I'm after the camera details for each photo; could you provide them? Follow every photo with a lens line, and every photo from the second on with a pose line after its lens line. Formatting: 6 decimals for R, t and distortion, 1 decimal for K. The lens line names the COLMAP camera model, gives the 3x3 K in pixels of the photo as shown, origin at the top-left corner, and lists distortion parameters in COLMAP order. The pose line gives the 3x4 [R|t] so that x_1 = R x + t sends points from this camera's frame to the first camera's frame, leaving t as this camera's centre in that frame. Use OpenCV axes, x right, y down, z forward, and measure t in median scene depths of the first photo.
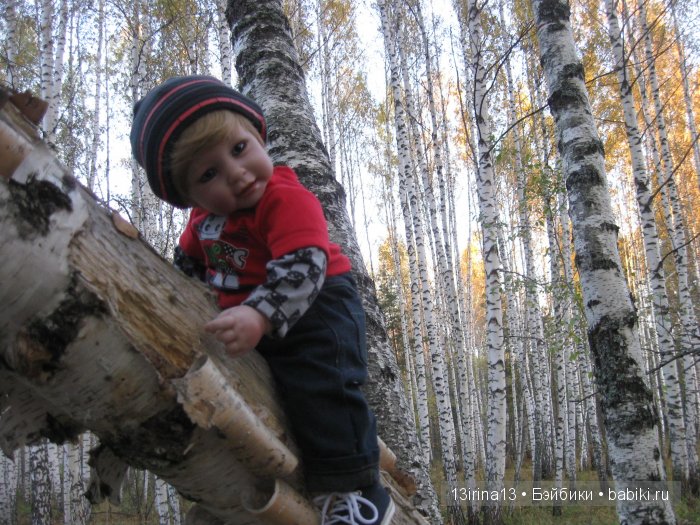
lens RADIAL K [[726.8, 0, 368.6], [0, 726.8, 265.2], [0, 0, 1]] dist [-0.116484, 0.000000]
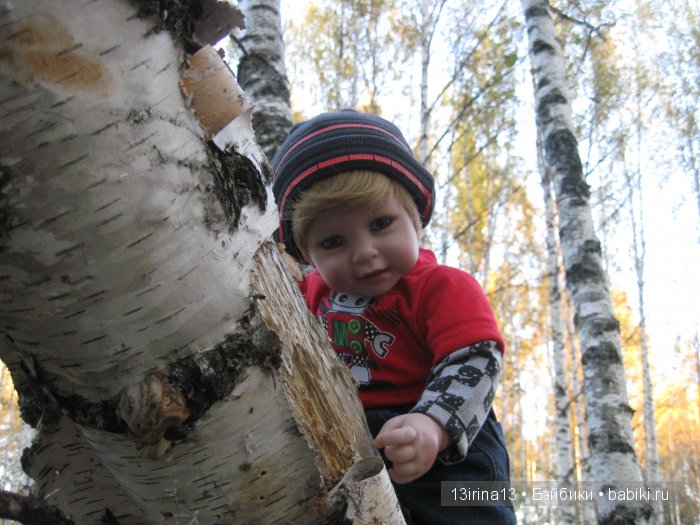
lens RADIAL K [[726.8, 0, 371.9], [0, 726.8, 265.5], [0, 0, 1]] dist [-0.116484, 0.000000]
pose [[0.979460, 0.175966, 0.098459, -0.128551], [-0.148124, 0.959210, -0.240780, 0.044795], [-0.136811, 0.221250, 0.965573, 0.106466]]
